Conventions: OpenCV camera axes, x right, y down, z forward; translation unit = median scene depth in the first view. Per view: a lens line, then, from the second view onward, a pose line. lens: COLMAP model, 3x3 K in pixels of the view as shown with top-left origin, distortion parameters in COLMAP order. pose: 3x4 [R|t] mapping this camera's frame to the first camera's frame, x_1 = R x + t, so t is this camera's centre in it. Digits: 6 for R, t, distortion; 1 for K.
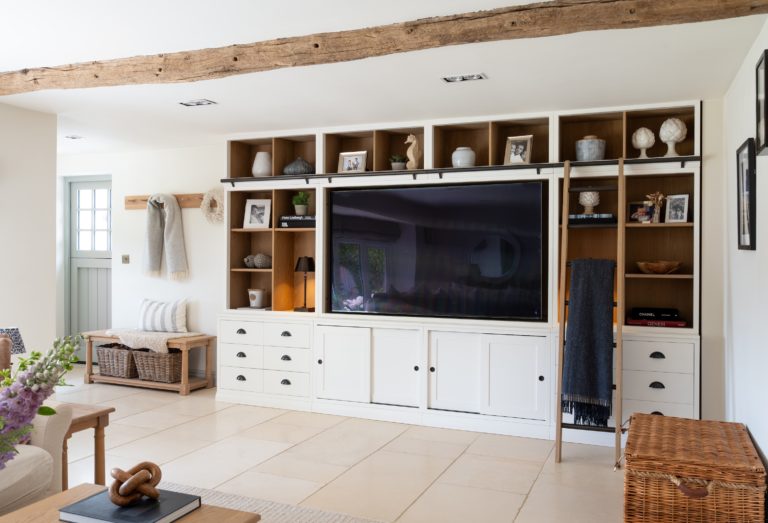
lens RADIAL K [[638.0, 0, 384.0], [0, 638.0, 261.5], [0, 0, 1]] dist [0.084303, 0.001412]
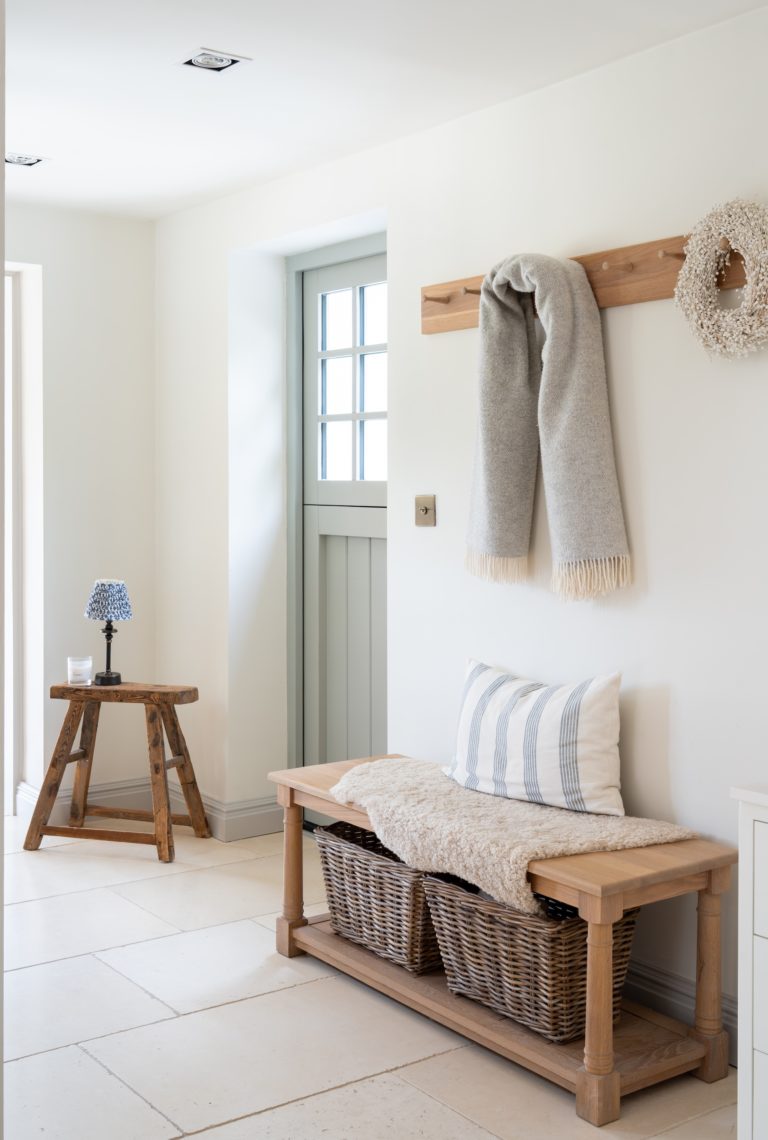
lens RADIAL K [[1319.8, 0, 383.6], [0, 1319.8, 518.8], [0, 0, 1]] dist [-0.004472, -0.007173]
pose [[0.861629, -0.000245, -0.507539, -0.130264], [0.008921, 0.999853, 0.014661, -0.009387], [0.507460, -0.017160, 0.861504, 0.520218]]
